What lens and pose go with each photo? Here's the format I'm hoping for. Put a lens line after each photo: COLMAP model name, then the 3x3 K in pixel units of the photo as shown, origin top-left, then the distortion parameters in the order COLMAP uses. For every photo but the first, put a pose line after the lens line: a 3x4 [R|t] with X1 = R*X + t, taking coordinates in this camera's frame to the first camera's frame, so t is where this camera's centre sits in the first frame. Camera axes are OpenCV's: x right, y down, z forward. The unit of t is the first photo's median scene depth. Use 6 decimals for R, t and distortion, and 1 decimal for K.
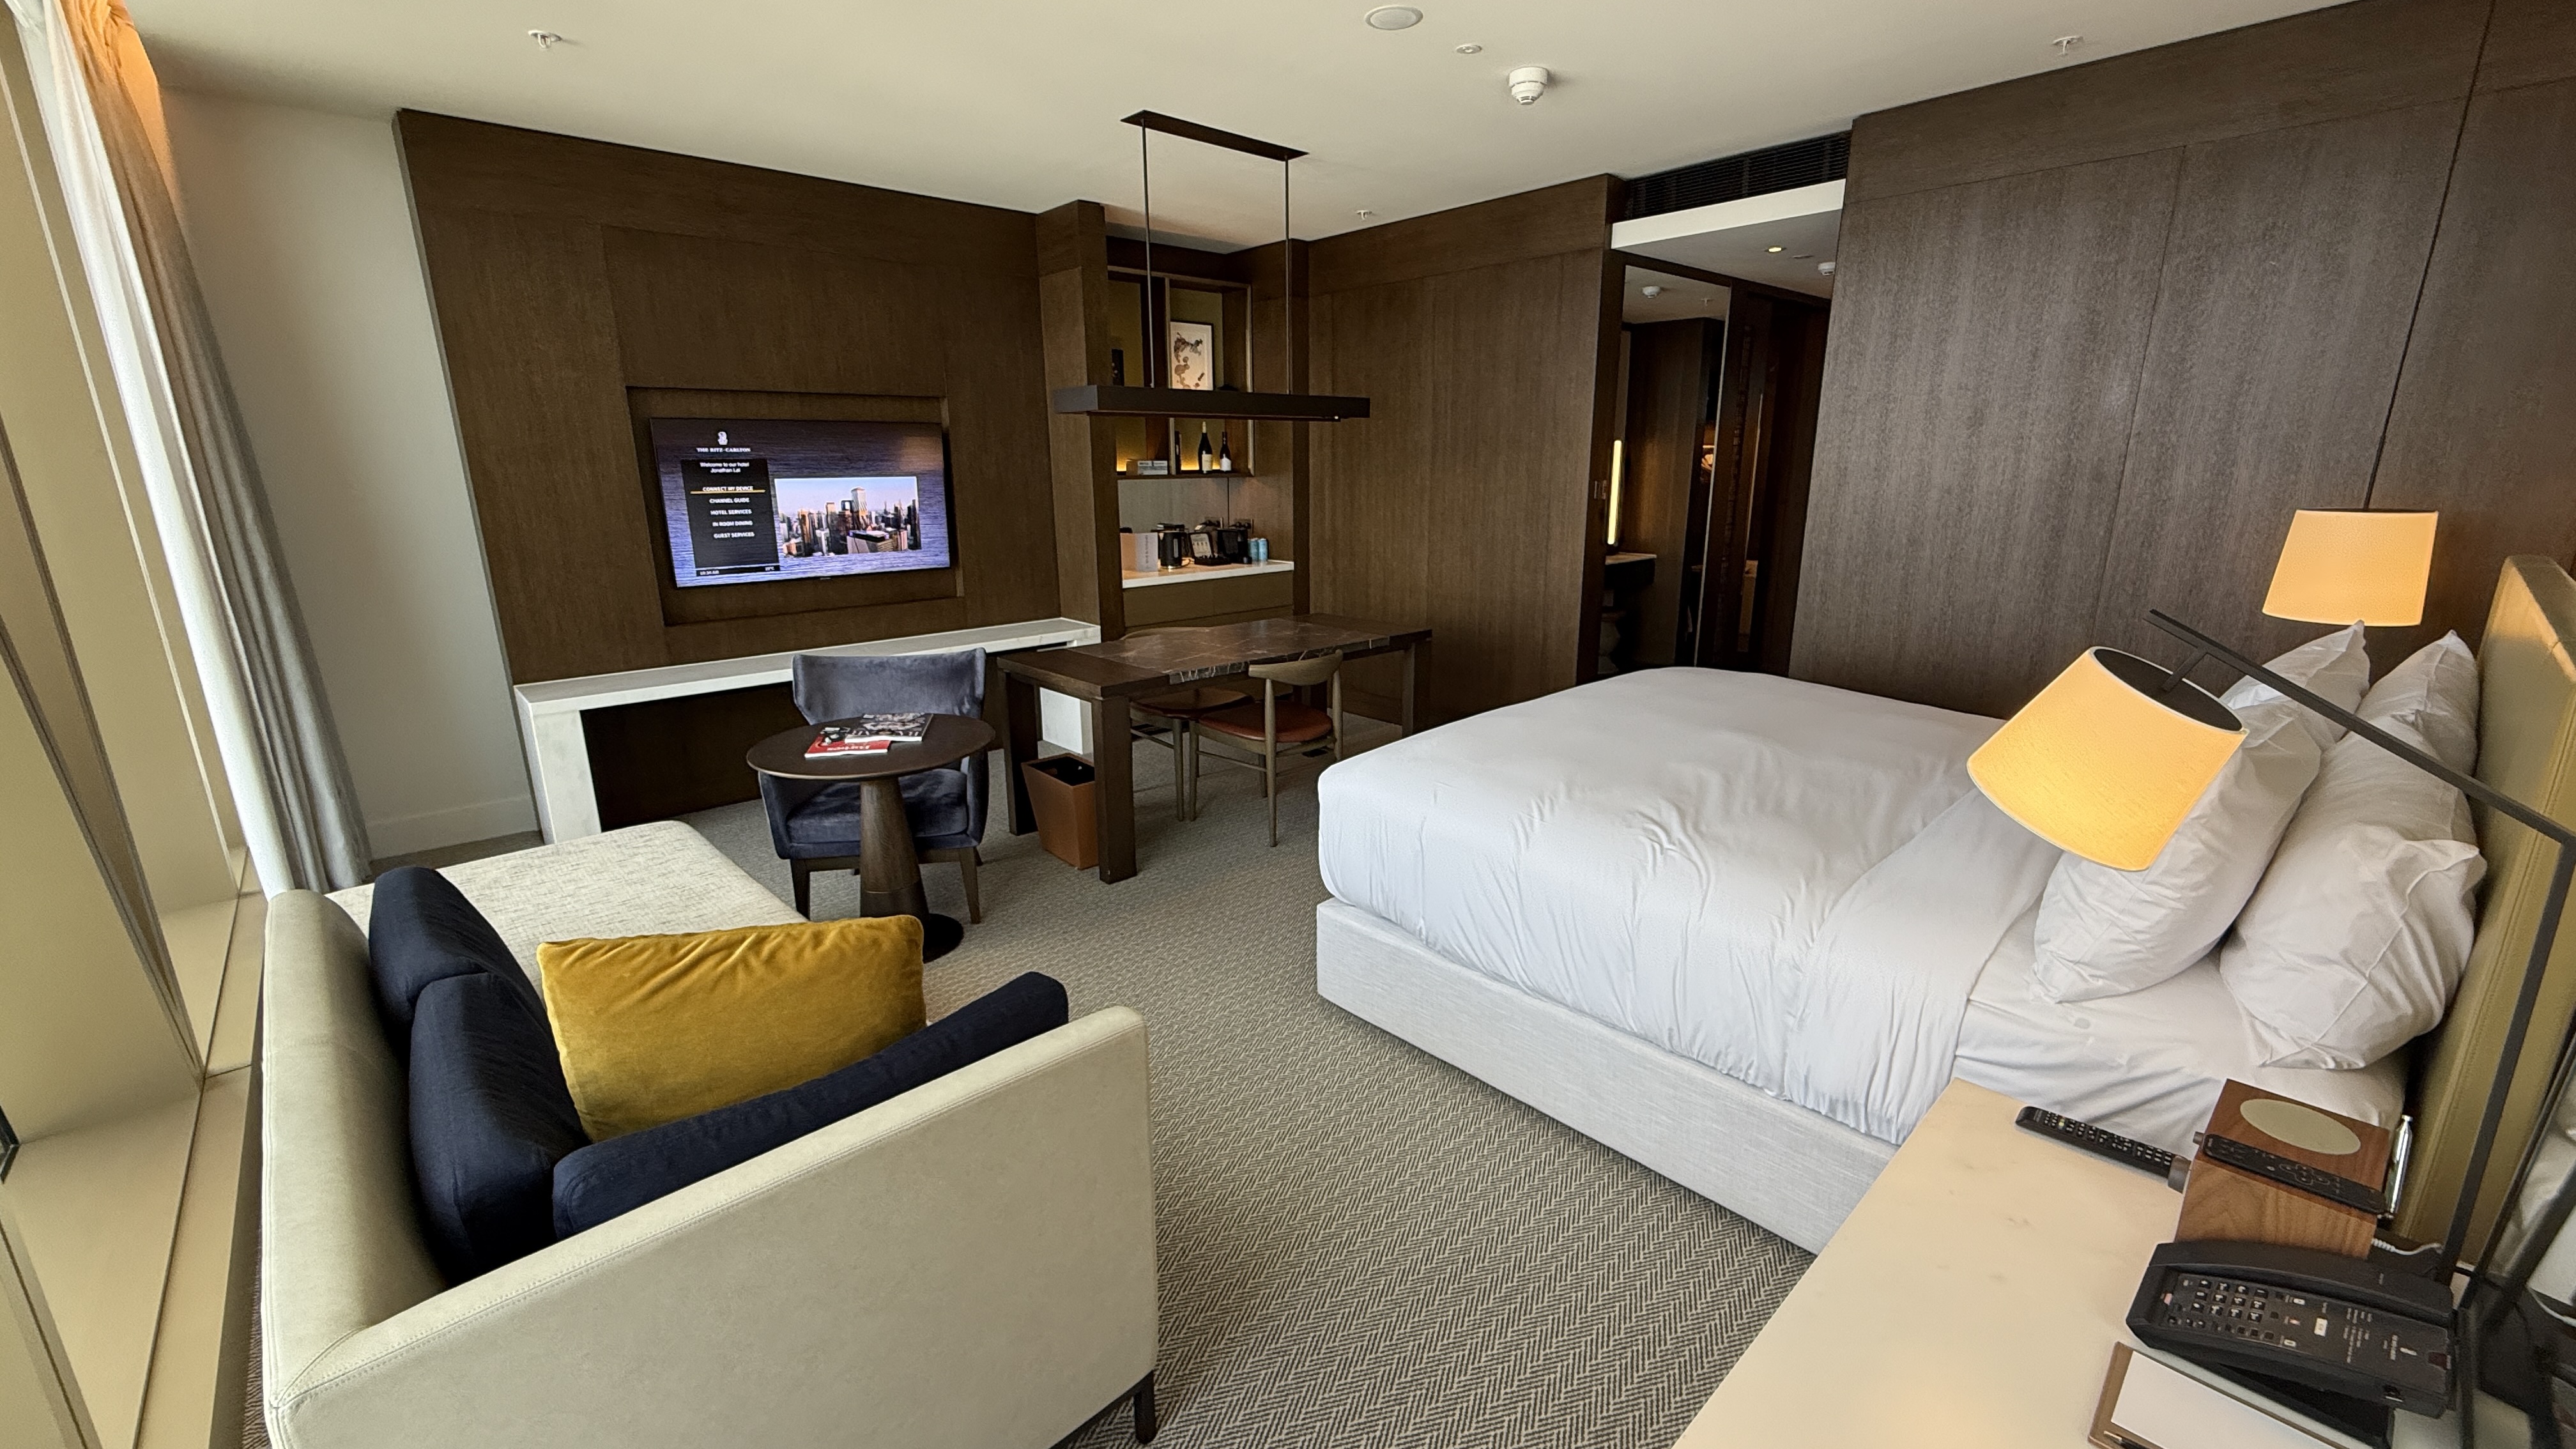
lens RADIAL K [[1017.1, 0, 1299.7], [0, 1017.1, 727.1], [0, 0, 1]] dist [0.000386, 0.000140]
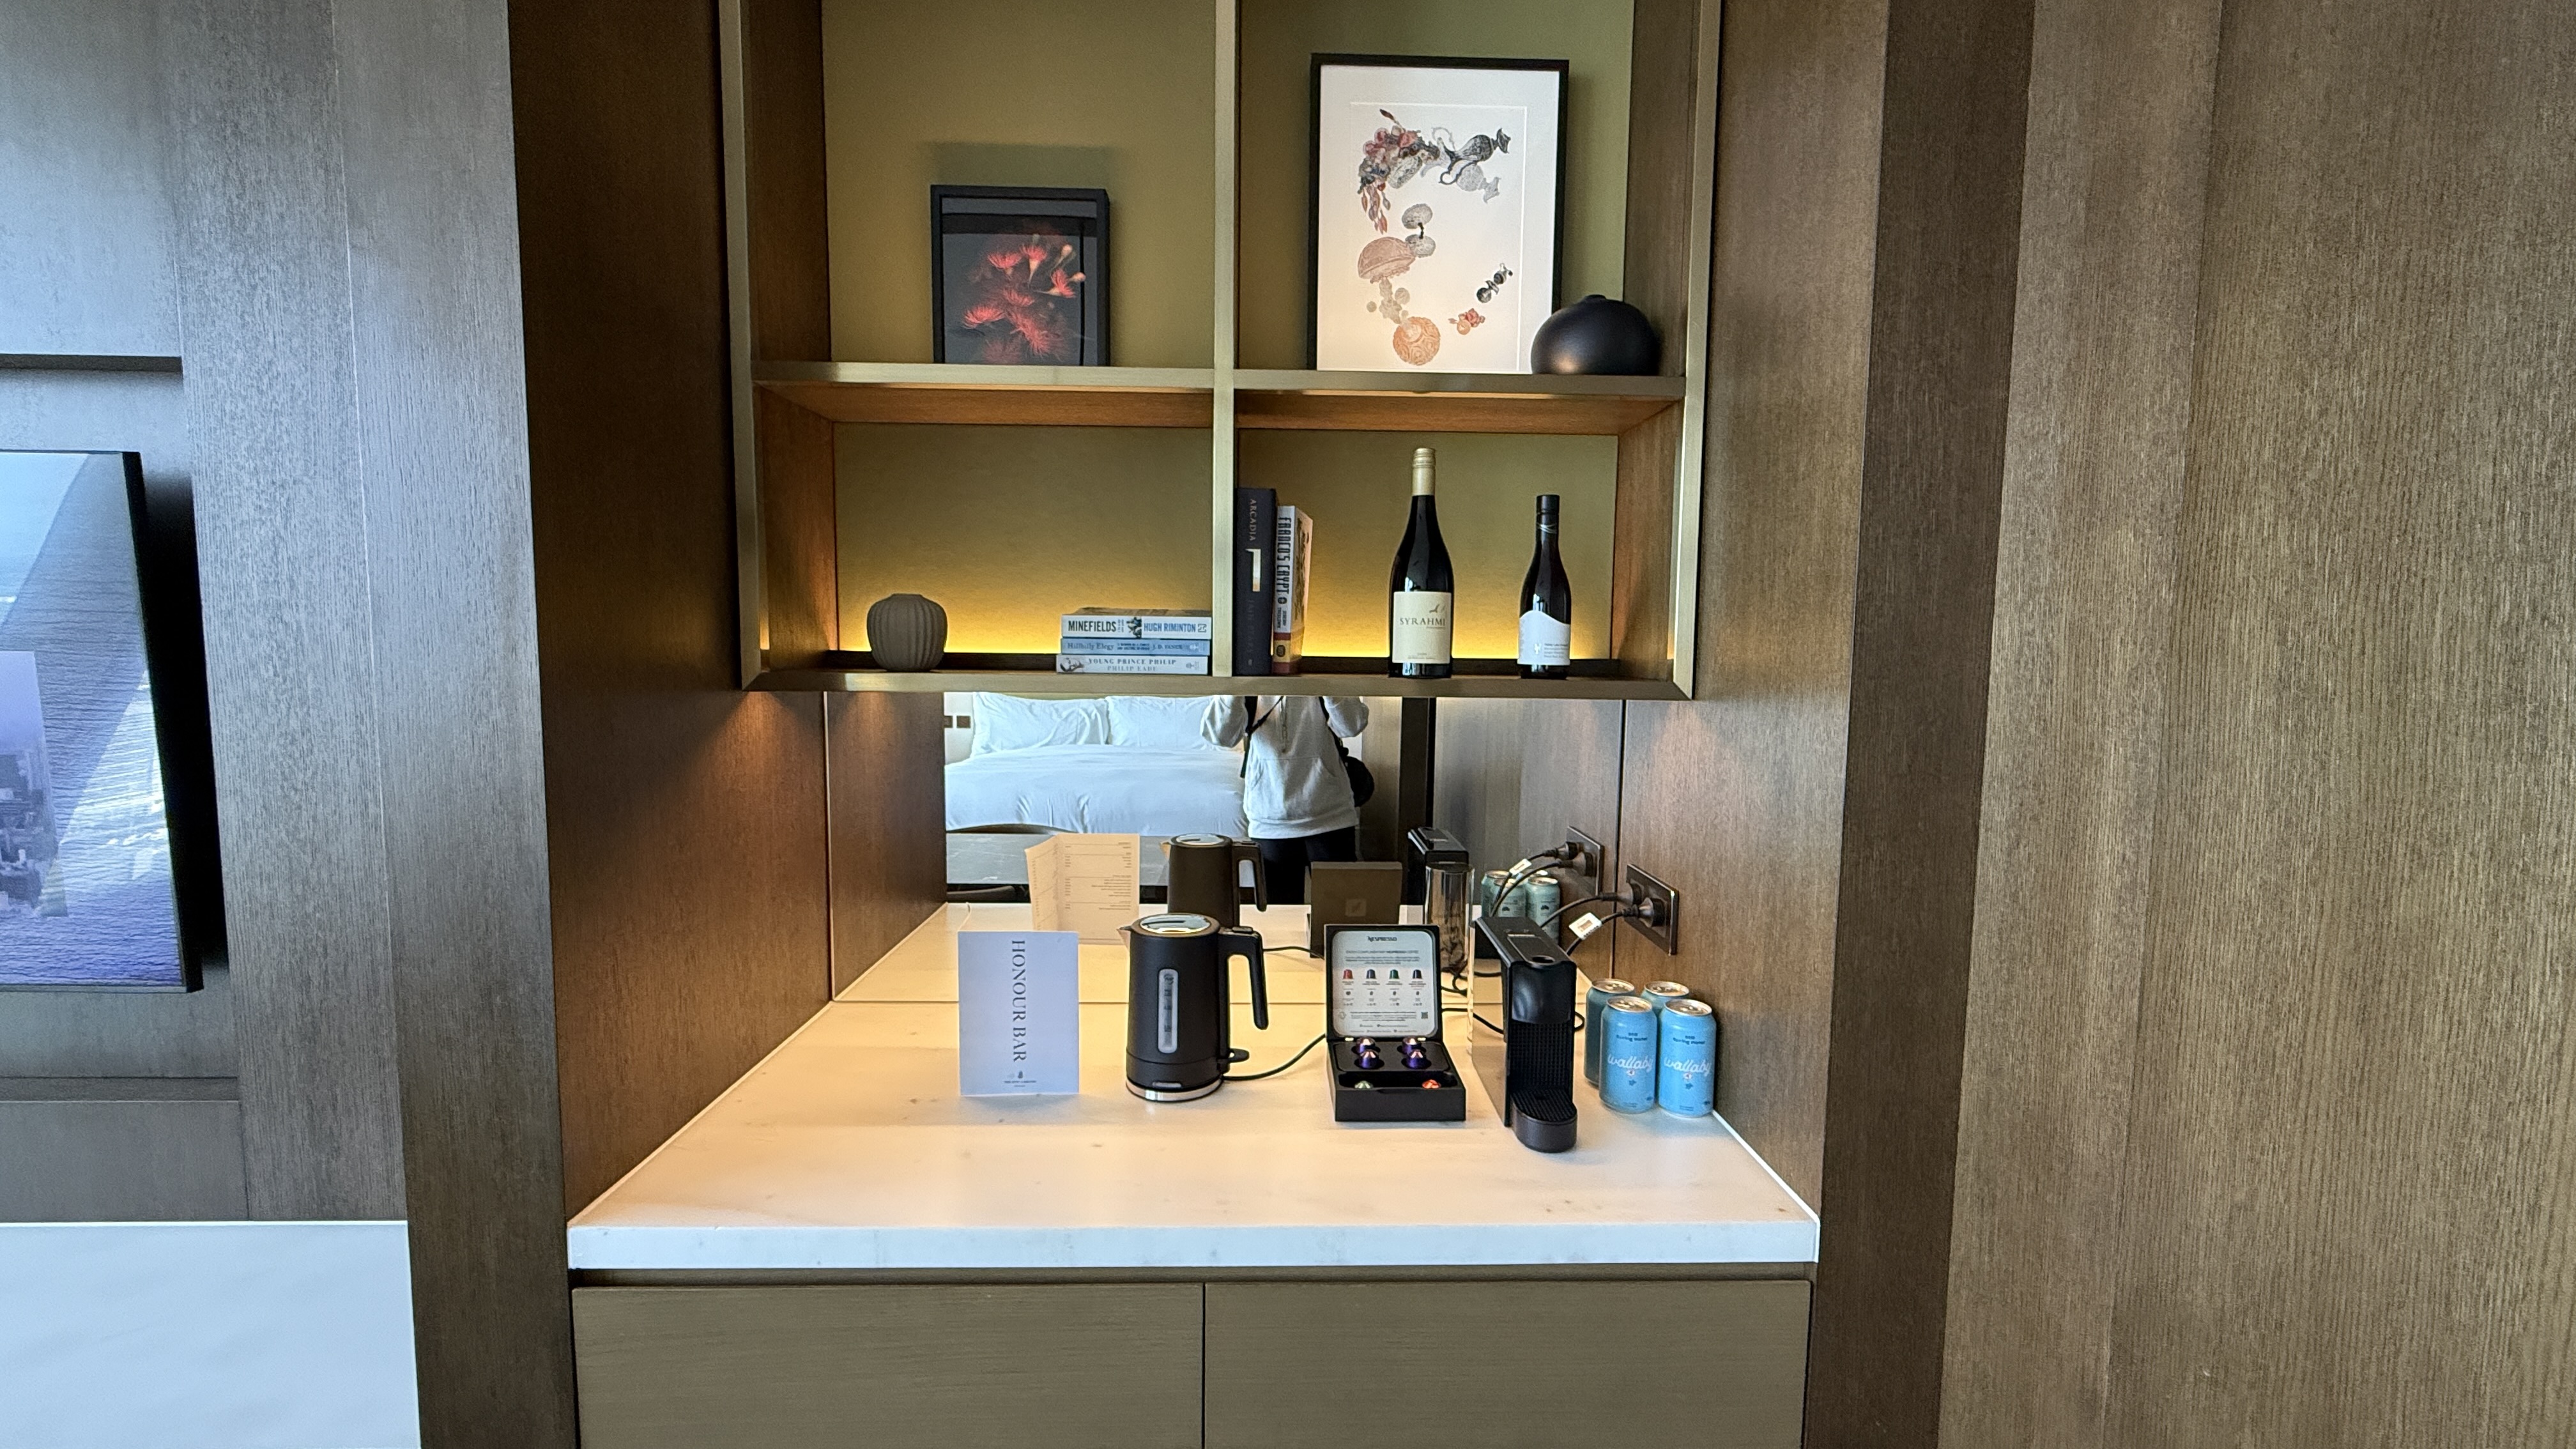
lens RADIAL K [[1017.1, 0, 1299.7], [0, 1017.1, 727.1], [0, 0, 1]] dist [0.000386, 0.000140]
pose [[0.747396, 0.068857, -0.660801, 0.035021], [-0.187847, 0.975932, -0.110769, -0.210771], [0.637269, 0.206918, 0.742343, 0.826620]]
